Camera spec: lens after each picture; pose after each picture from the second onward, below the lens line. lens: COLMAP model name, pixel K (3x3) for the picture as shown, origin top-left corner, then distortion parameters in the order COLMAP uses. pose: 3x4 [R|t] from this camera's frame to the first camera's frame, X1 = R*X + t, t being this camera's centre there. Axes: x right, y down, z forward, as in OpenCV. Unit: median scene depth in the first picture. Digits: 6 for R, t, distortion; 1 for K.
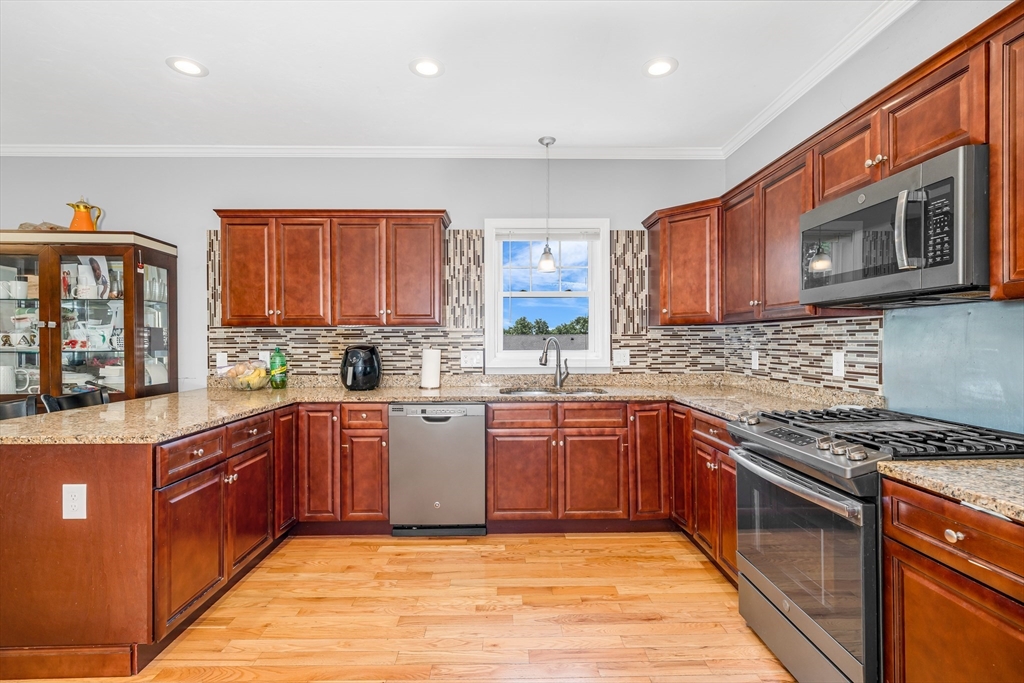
lens RADIAL K [[493.3, 0, 477.5], [0, 493.3, 343.6], [0, 0, 1]] dist [0.002186, 0.000392]
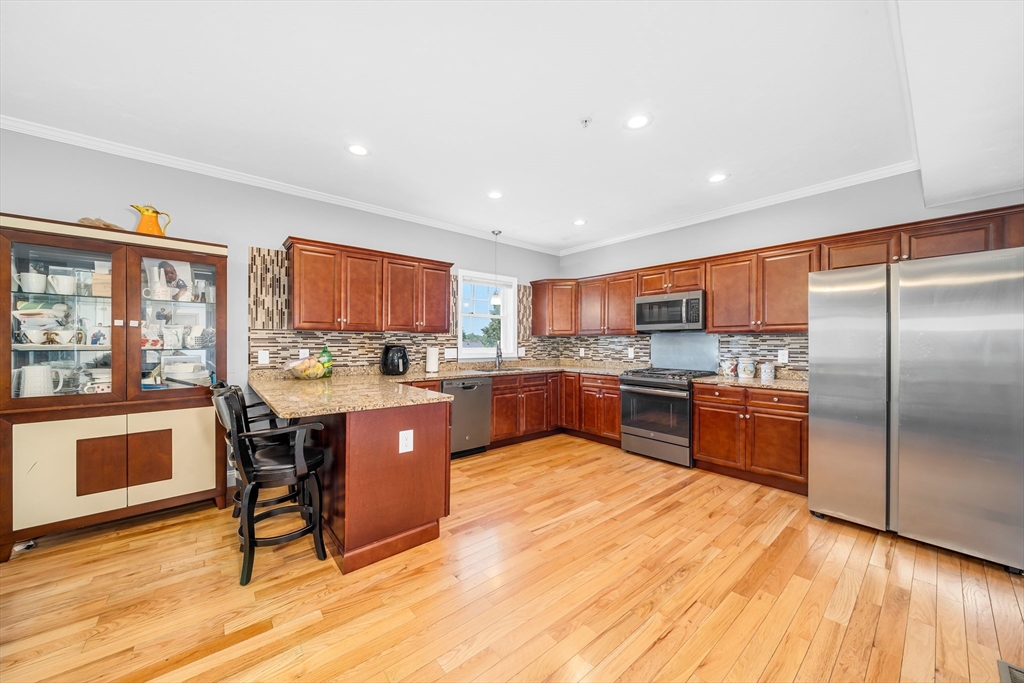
lens RADIAL K [[404.5, 0, 468.9], [0, 404.5, 343.1], [0, 0, 1]] dist [-0.003221, -0.000344]
pose [[0.778933, 0.006420, 0.627074, -0.852123], [-0.004892, 0.999979, -0.004161, 0.002094], [-0.627088, 0.000174, 0.778949, -0.088923]]
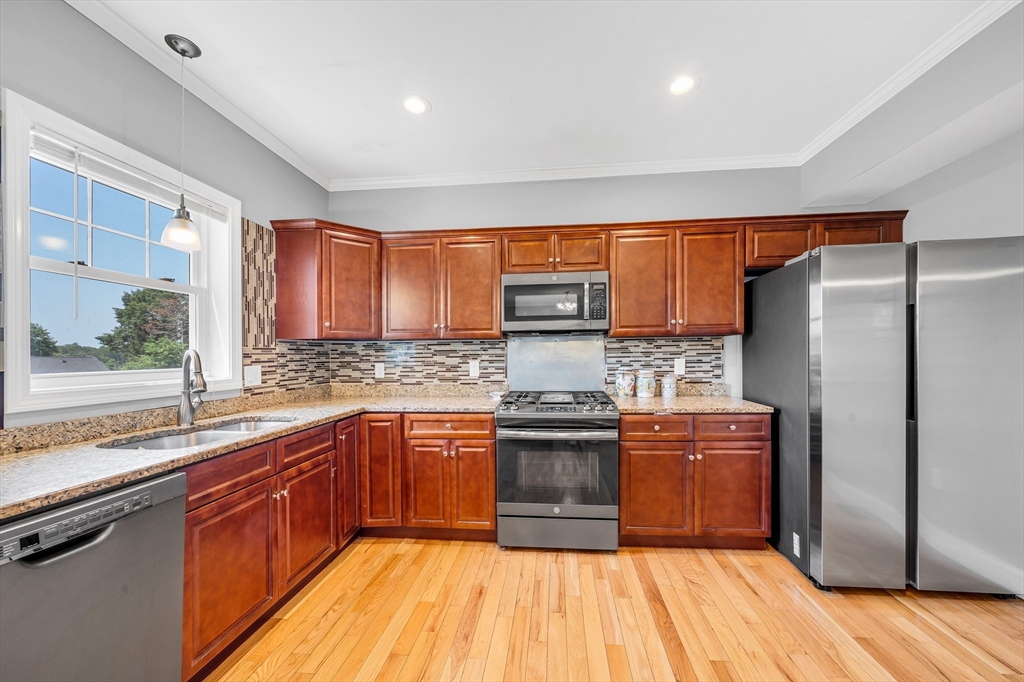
lens RADIAL K [[383.7, 0, 518.0], [0, 383.7, 353.8], [0, 0, 1]] dist [-0.001380, -0.000262]
pose [[0.024124, 0.006804, 0.999686, -0.340222], [0.014276, 0.999873, -0.007150, 0.002896], [-0.999607, 0.014444, 0.024024, 0.546288]]
